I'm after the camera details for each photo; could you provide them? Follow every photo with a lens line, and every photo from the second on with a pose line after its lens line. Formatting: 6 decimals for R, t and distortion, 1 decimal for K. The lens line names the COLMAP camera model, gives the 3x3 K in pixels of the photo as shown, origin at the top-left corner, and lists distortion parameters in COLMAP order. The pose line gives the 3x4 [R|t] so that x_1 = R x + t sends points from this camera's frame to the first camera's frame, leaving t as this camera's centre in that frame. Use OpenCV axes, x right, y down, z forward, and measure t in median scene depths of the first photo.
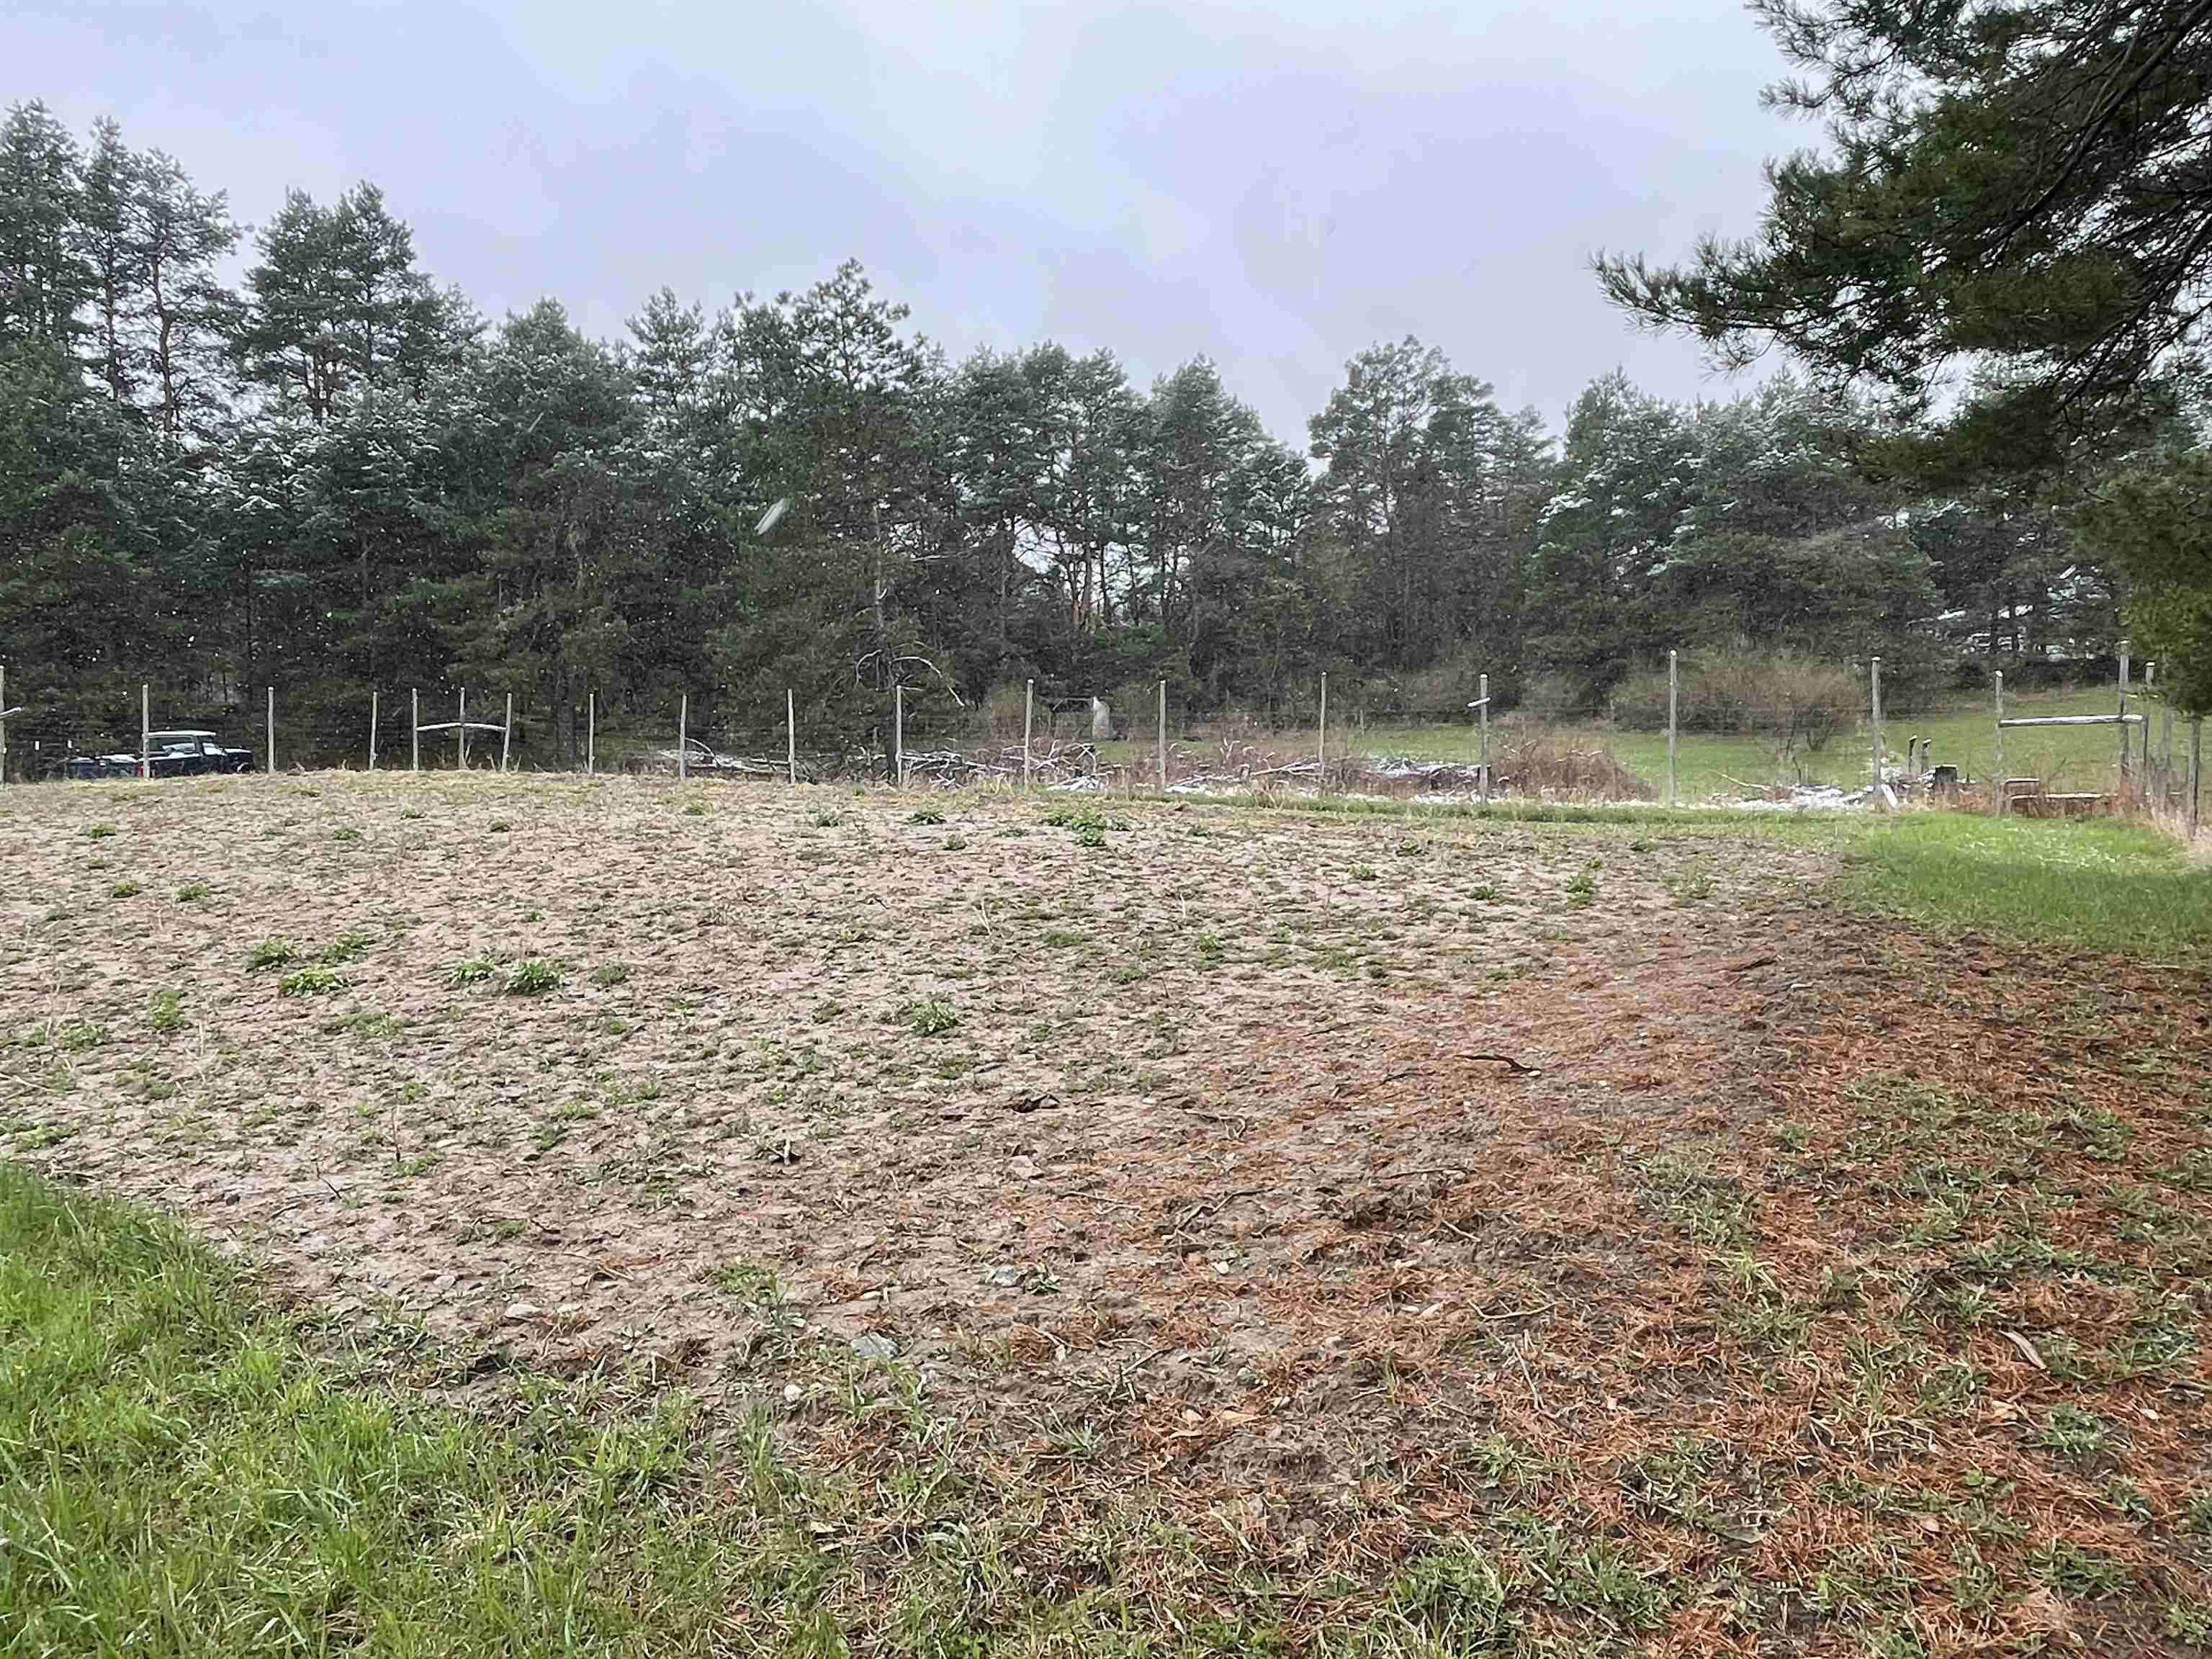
lens RADIAL K [[1554.7, 0, 1106.8], [0, 1554.7, 827.4], [0, 0, 1]] dist [-0.009056, 0.004872]
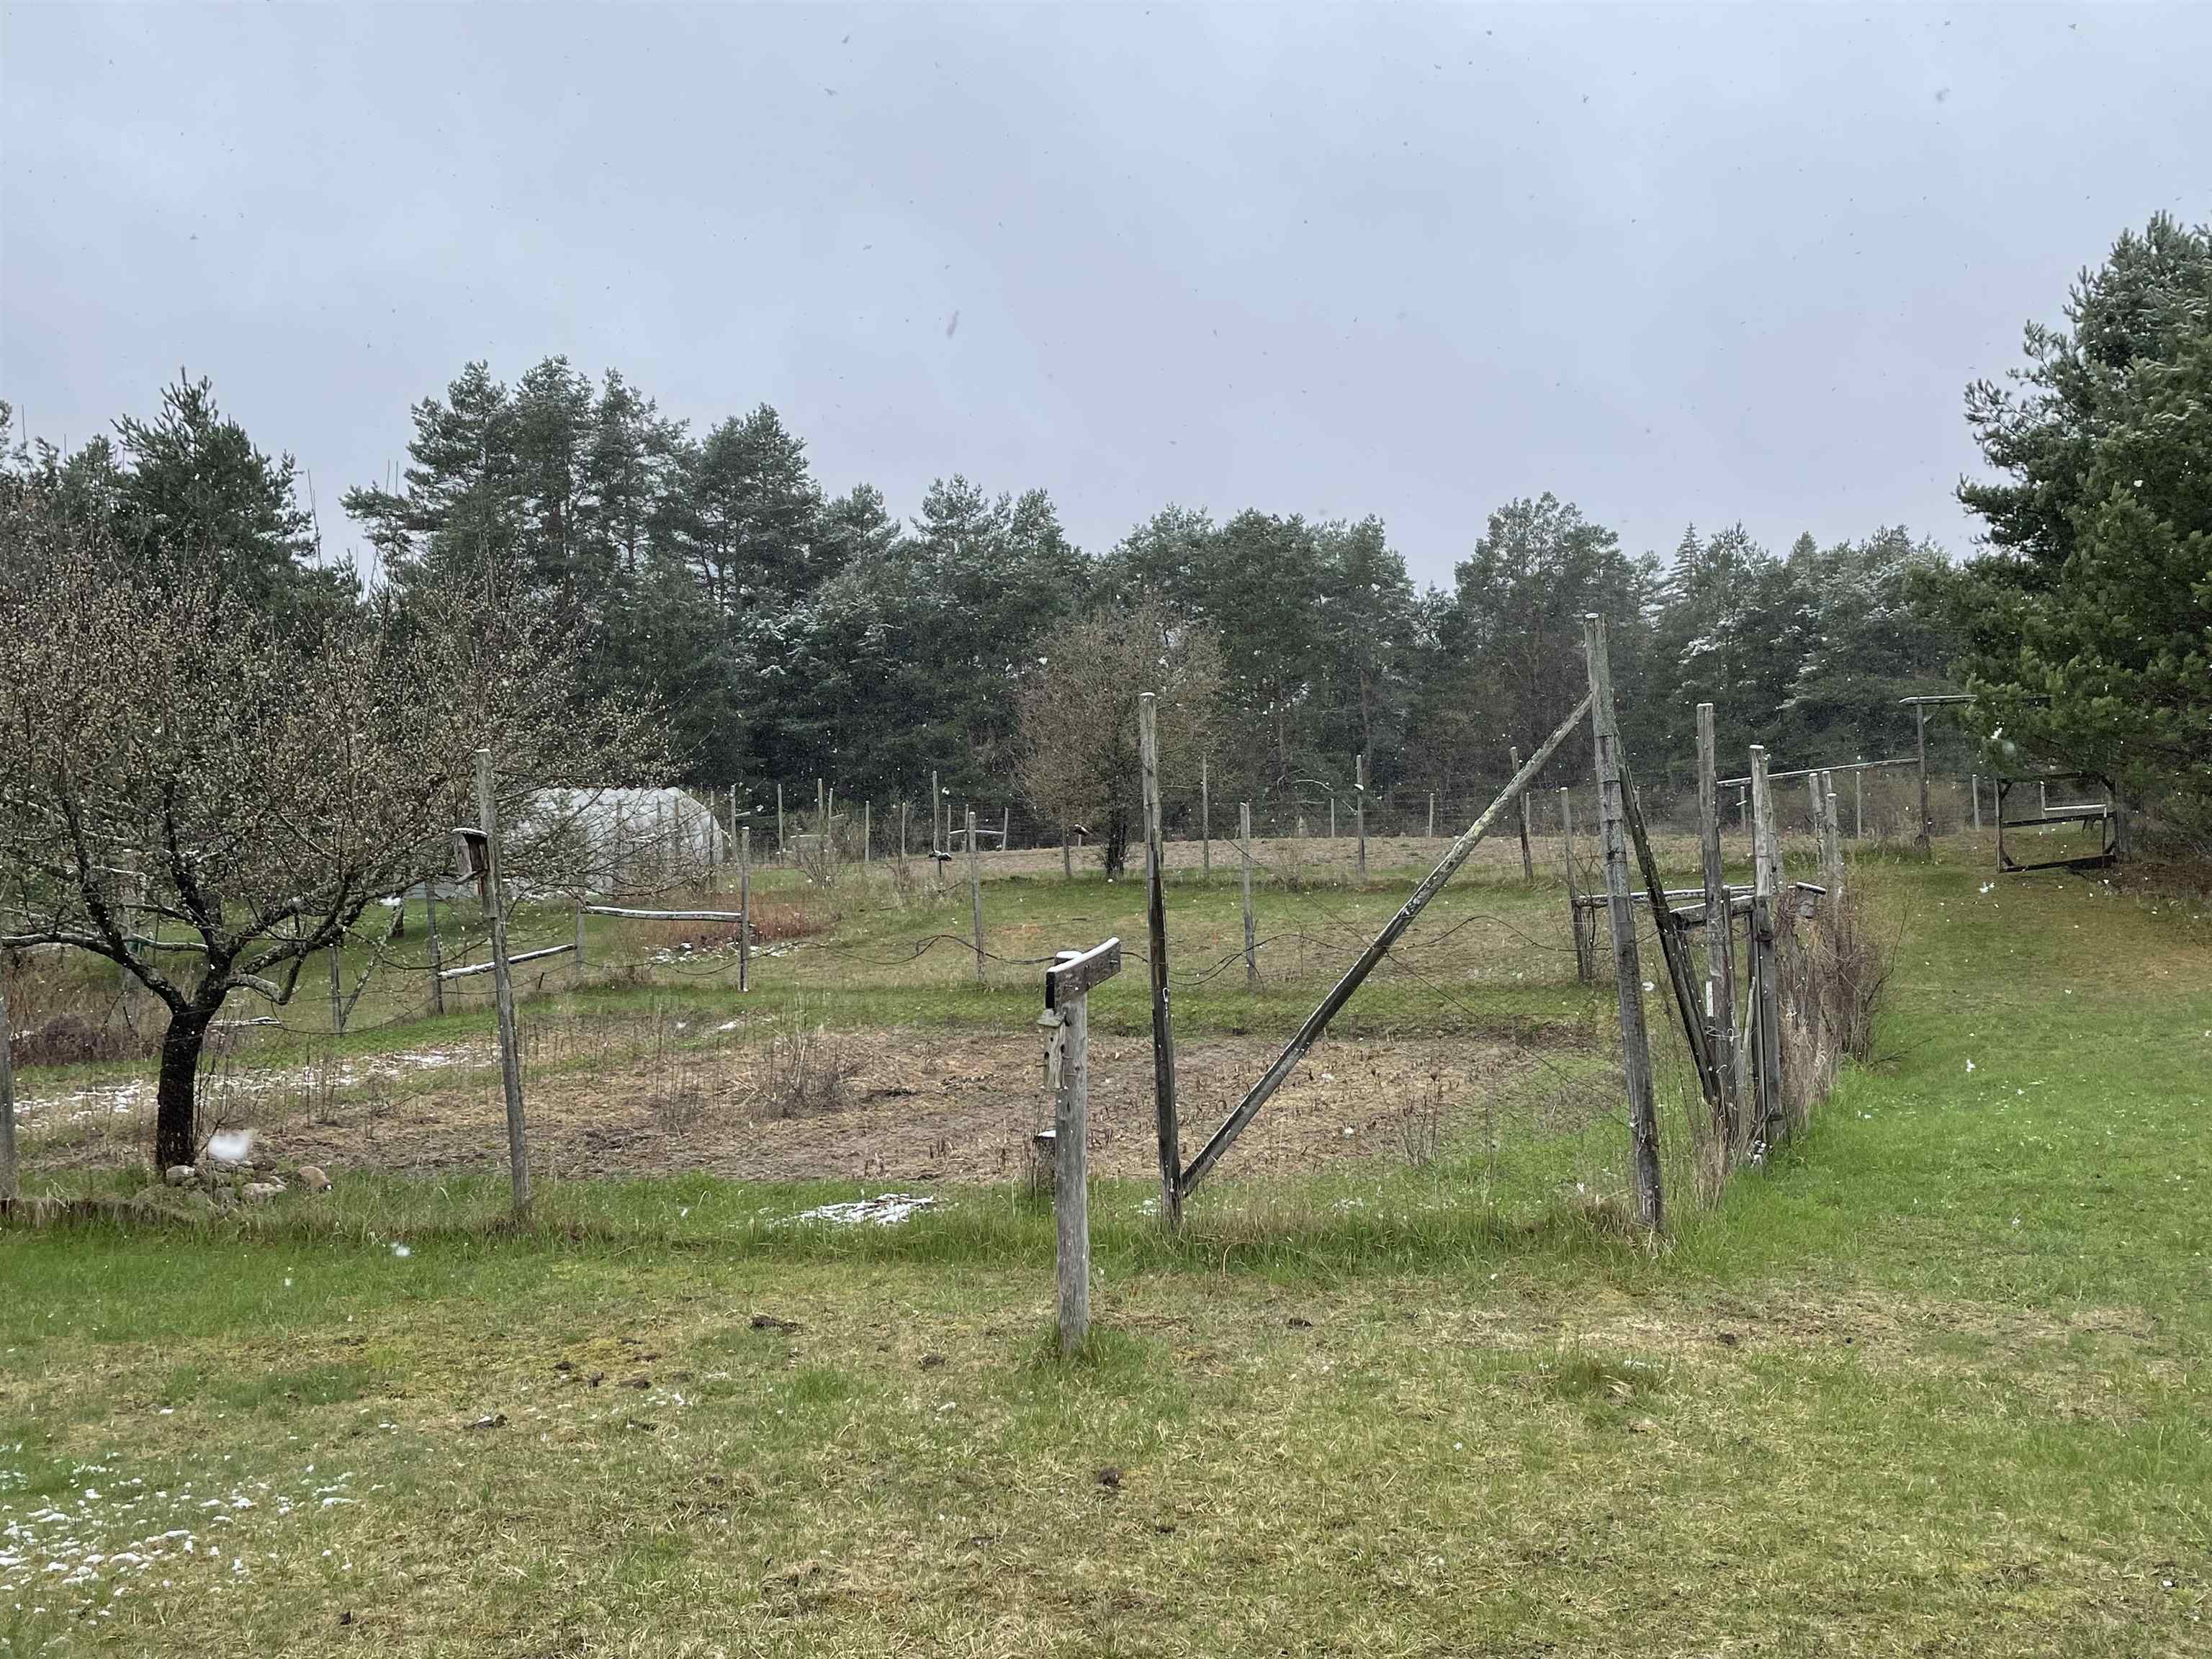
lens RADIAL K [[1943.1, 0, 1105.7], [0, 1943.1, 829.0], [0, 0, 1]] dist [0.000252, -0.000613]
pose [[0.999271, -0.007956, 0.037327, -0.176160], [0.011195, 0.996112, -0.087382, 0.041796], [-0.036487, 0.087736, 0.995475, -0.357387]]
